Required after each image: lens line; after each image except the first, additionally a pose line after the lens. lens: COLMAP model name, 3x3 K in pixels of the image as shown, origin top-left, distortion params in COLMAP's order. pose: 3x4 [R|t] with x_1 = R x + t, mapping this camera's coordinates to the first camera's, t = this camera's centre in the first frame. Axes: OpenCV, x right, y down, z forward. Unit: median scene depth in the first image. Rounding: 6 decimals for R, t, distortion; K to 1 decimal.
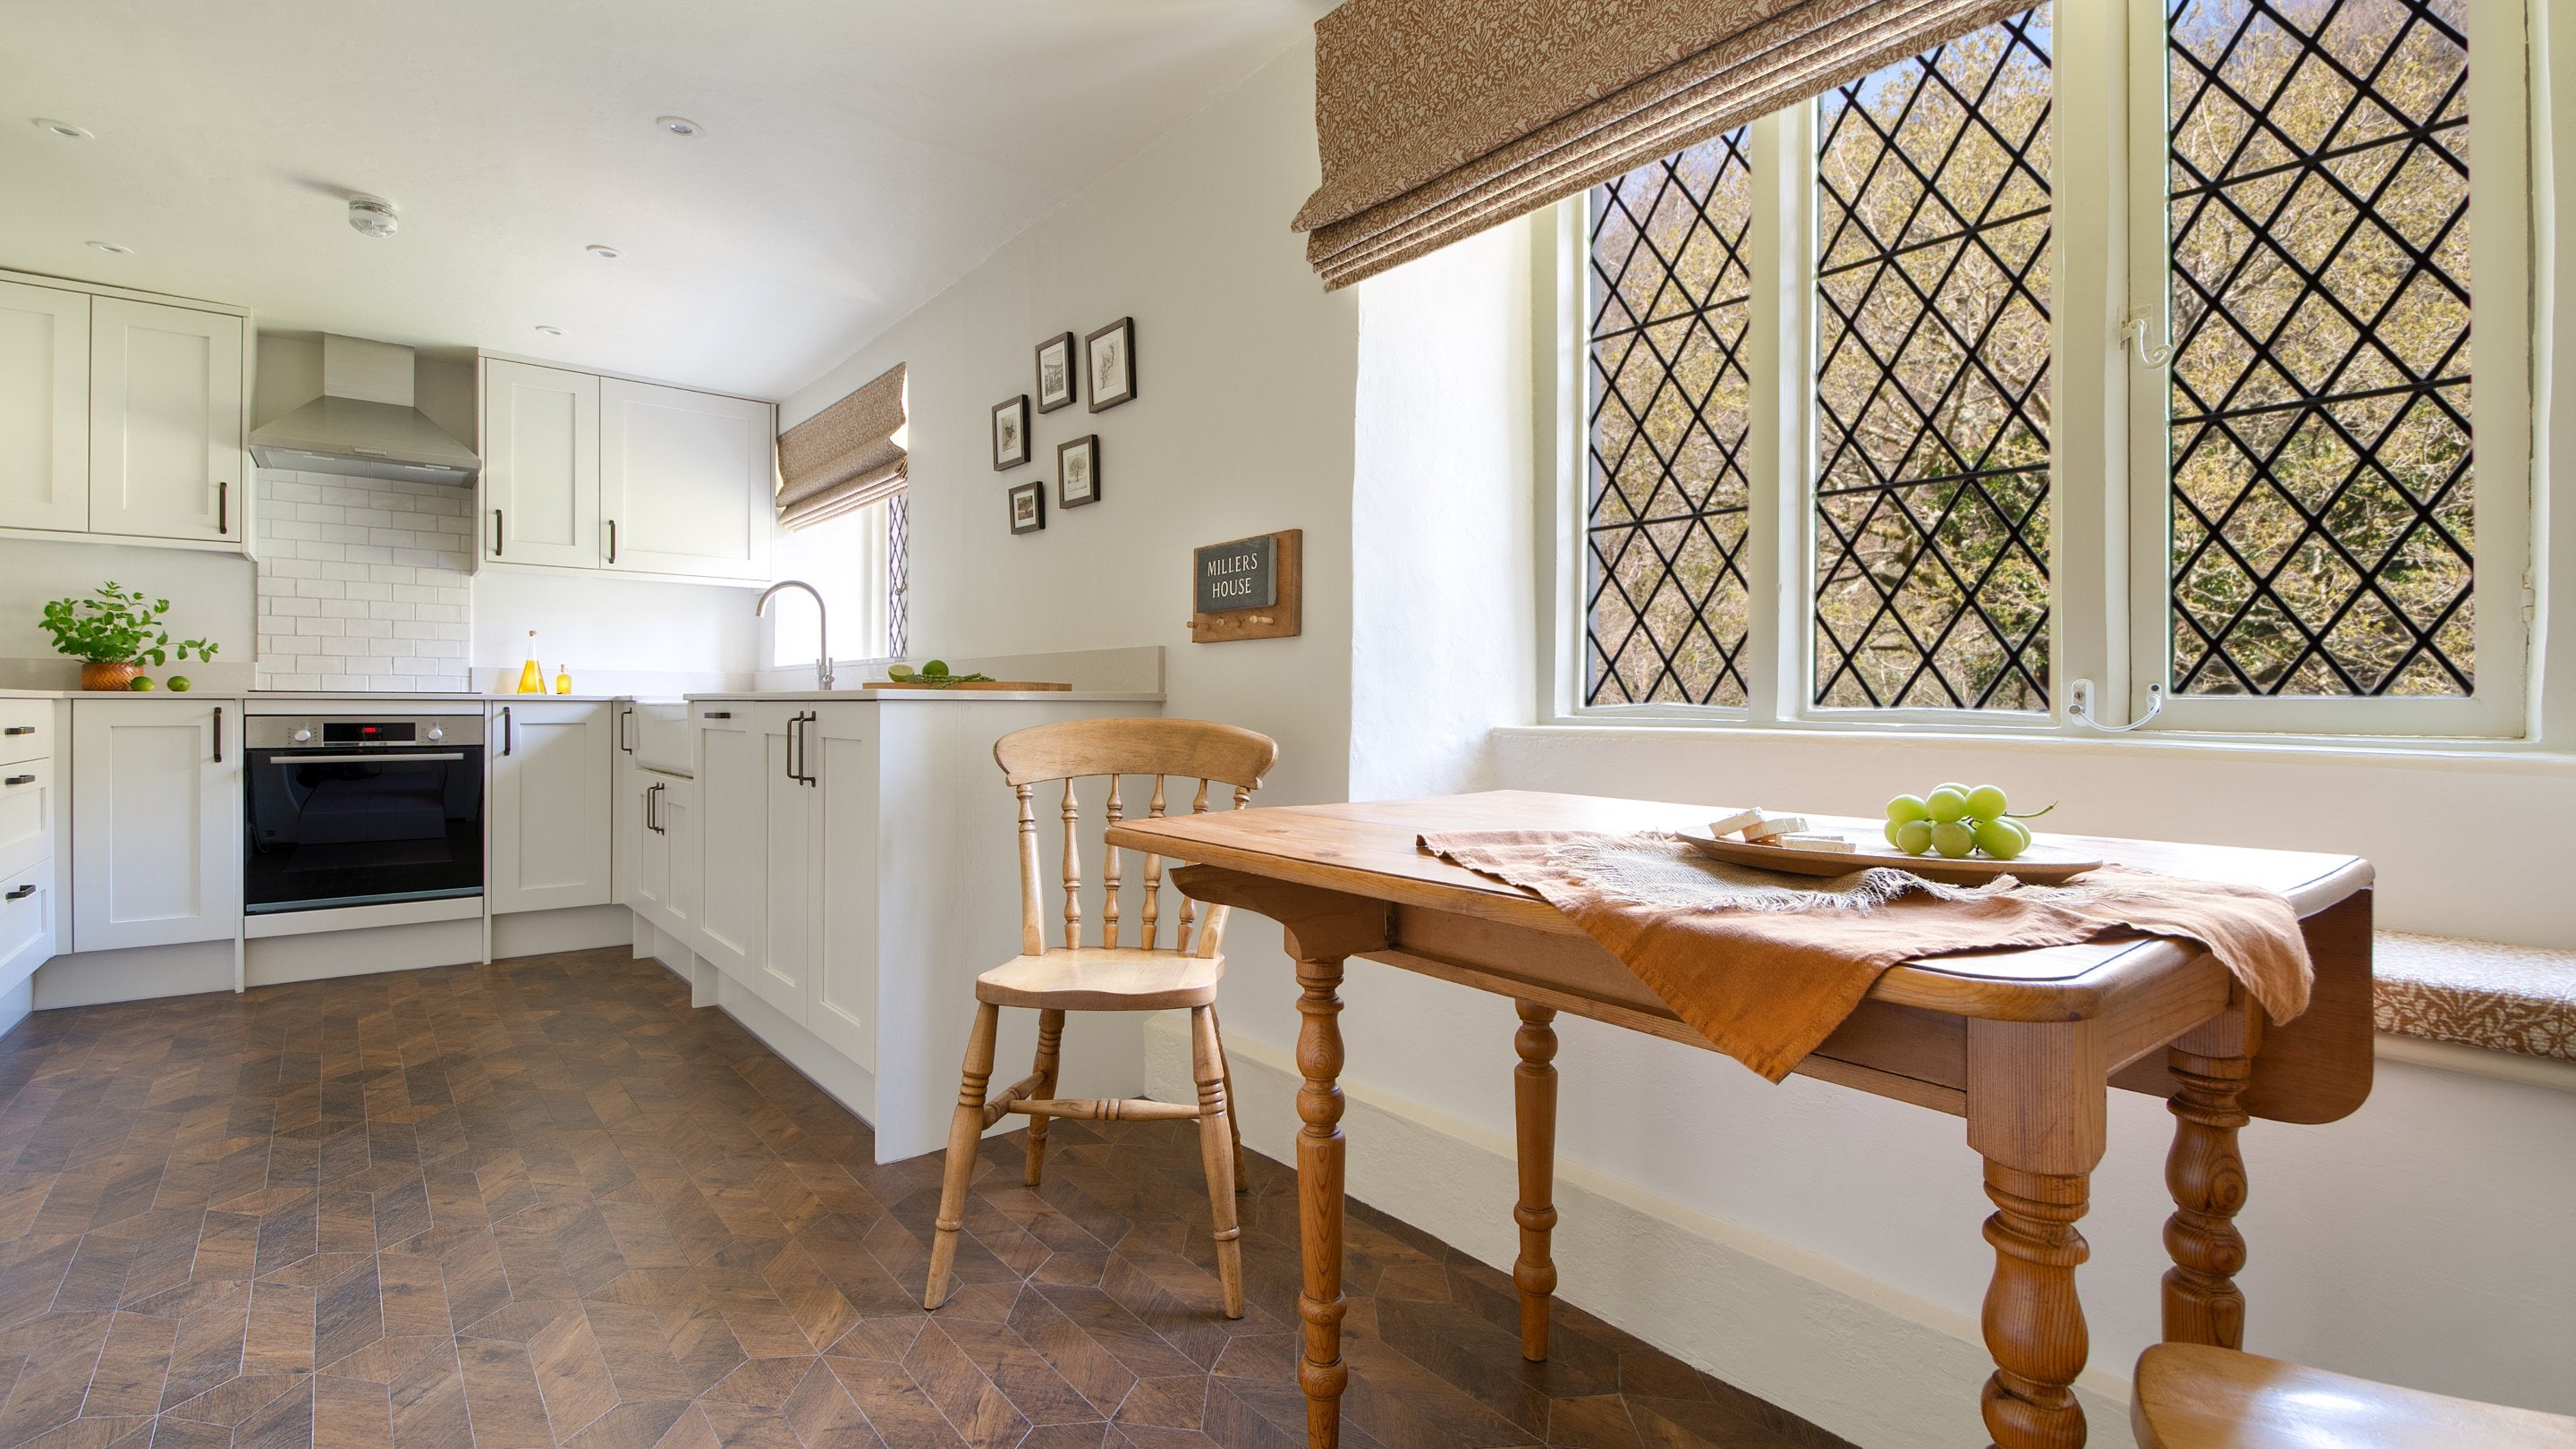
lens RADIAL K [[1210.5, 0, 1286.1], [0, 1210.5, 702.5], [0, 0, 1]] dist [0.044567, -0.033537]
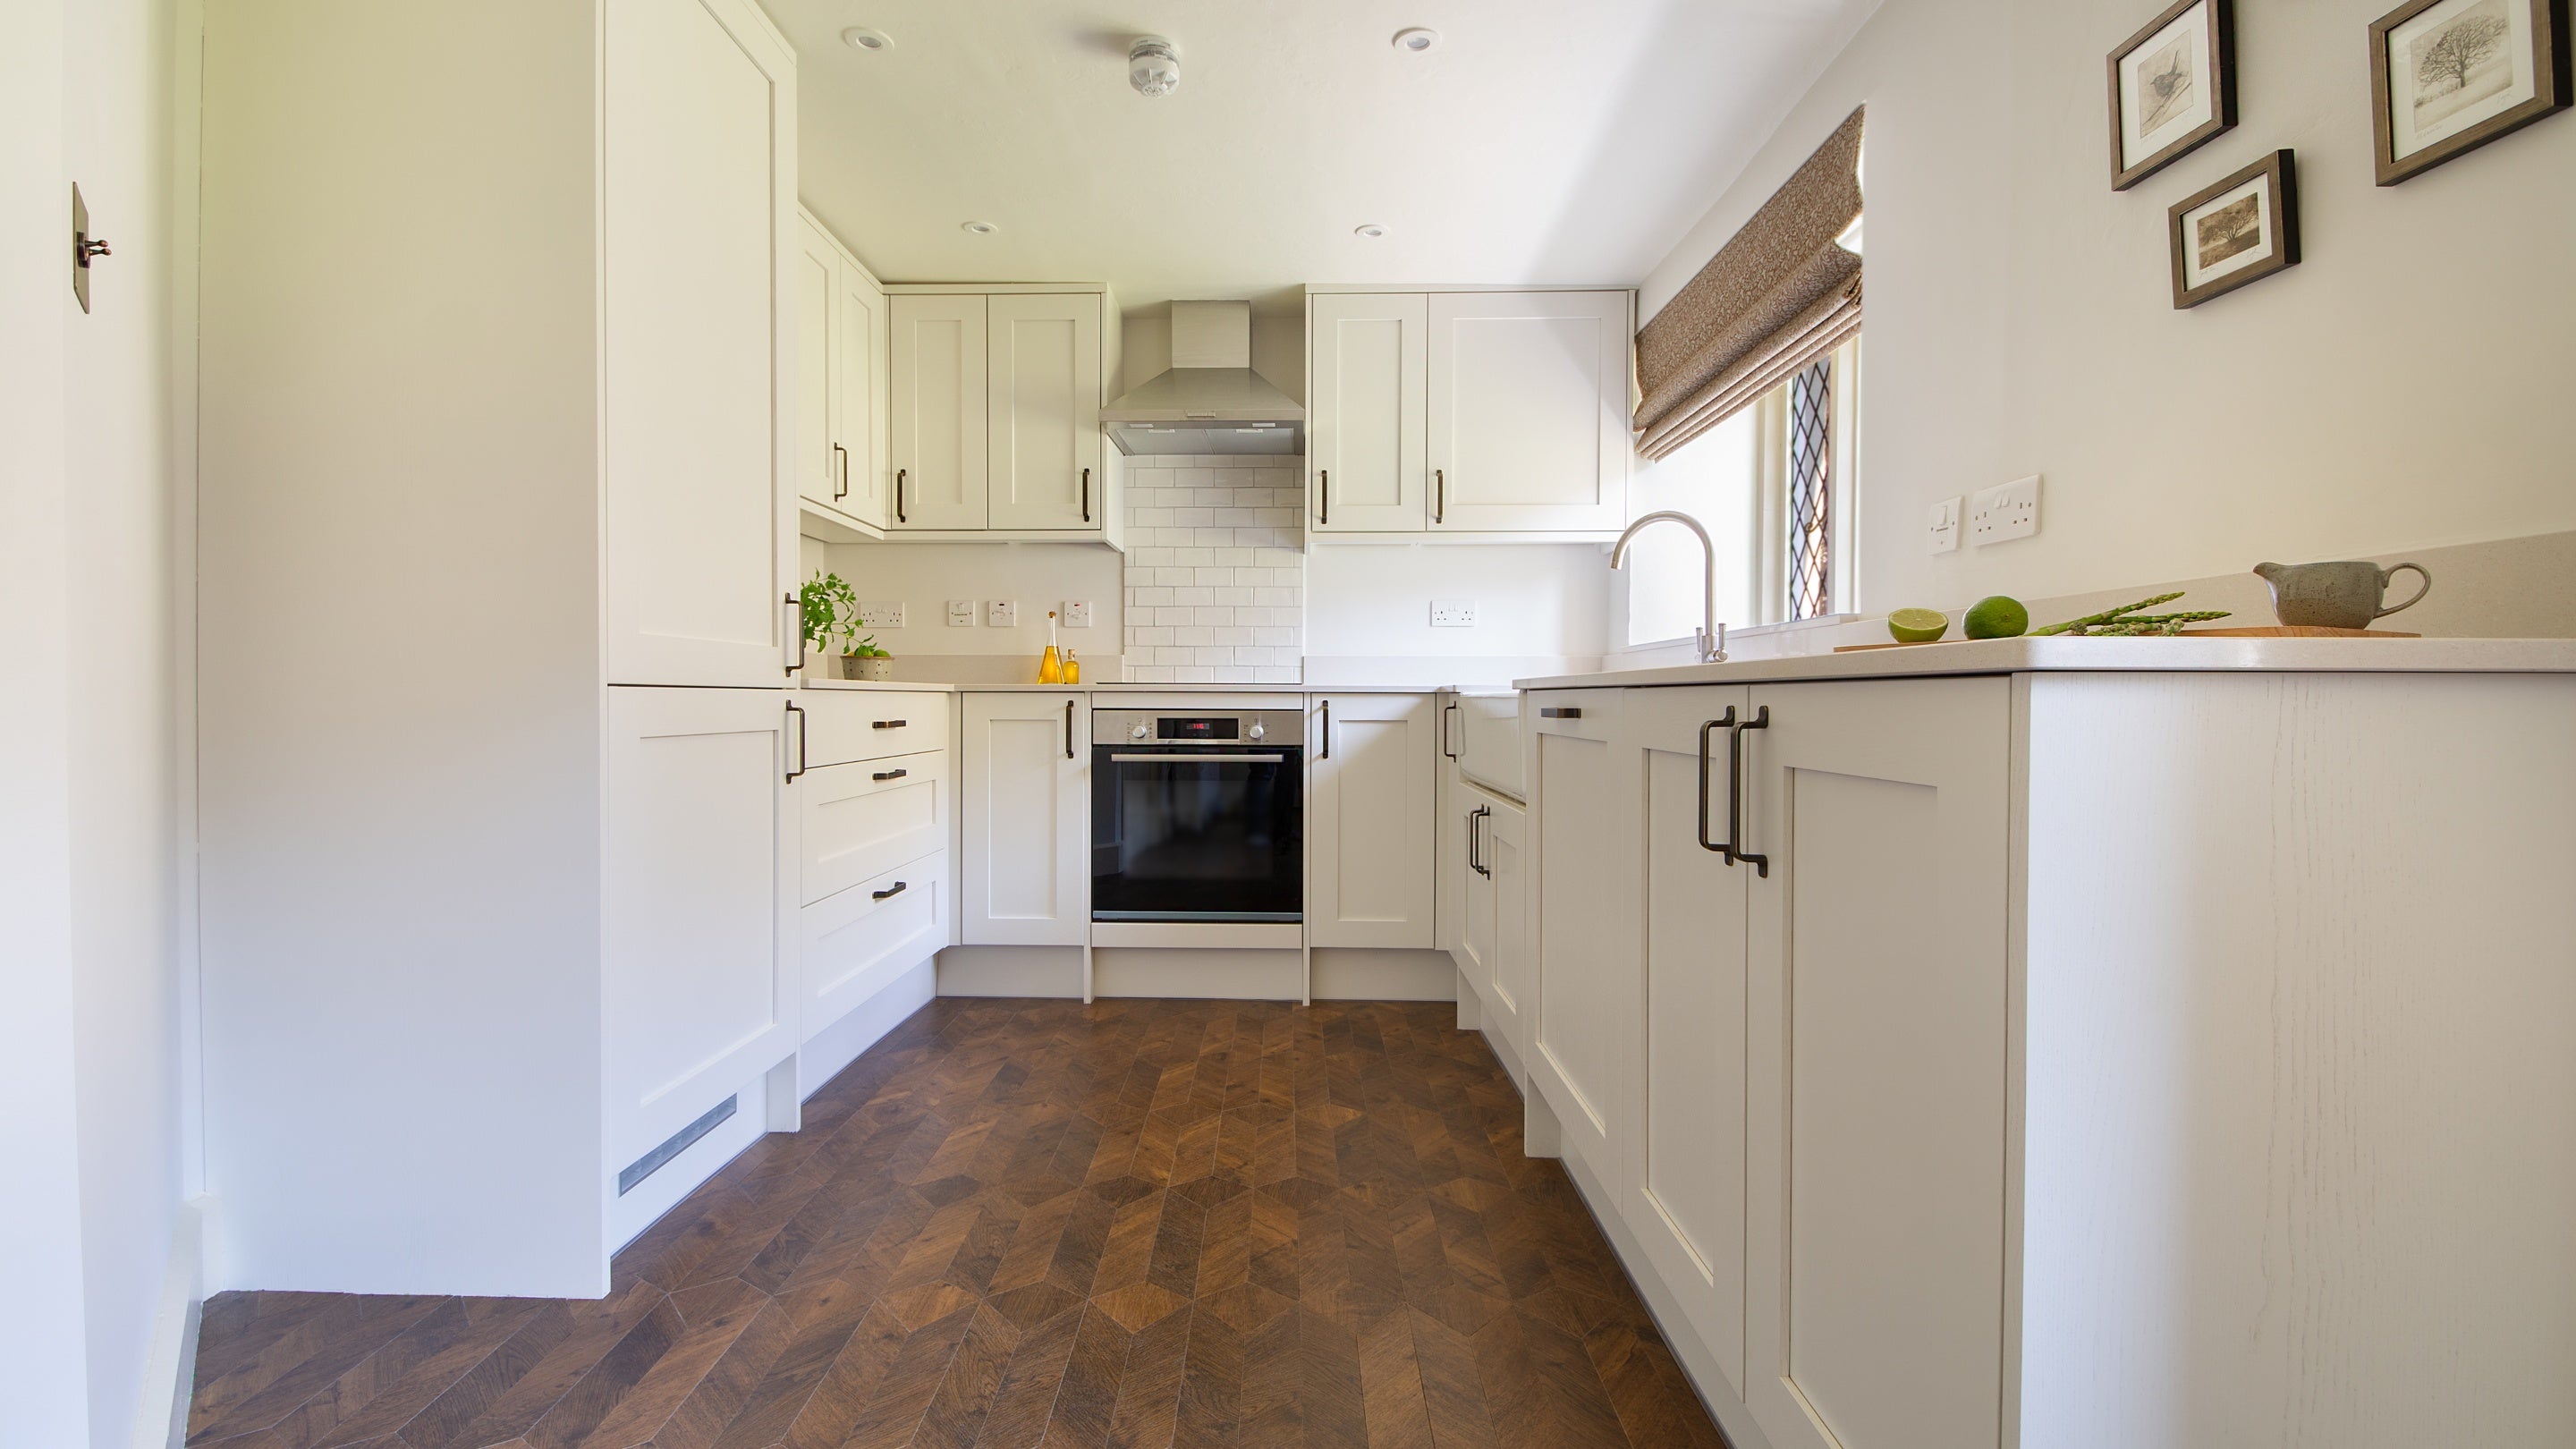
lens RADIAL K [[1120.6, 0, 1288.0], [0, 1120.6, 724.5], [0, 0, 1]] dist [0.001793, -0.000040]
pose [[0.784153, 0.012632, -0.620439, -0.190160], [0.001625, 0.999748, 0.022408, 0.003107], [0.620566, -0.018579, 0.783934, 0.401949]]
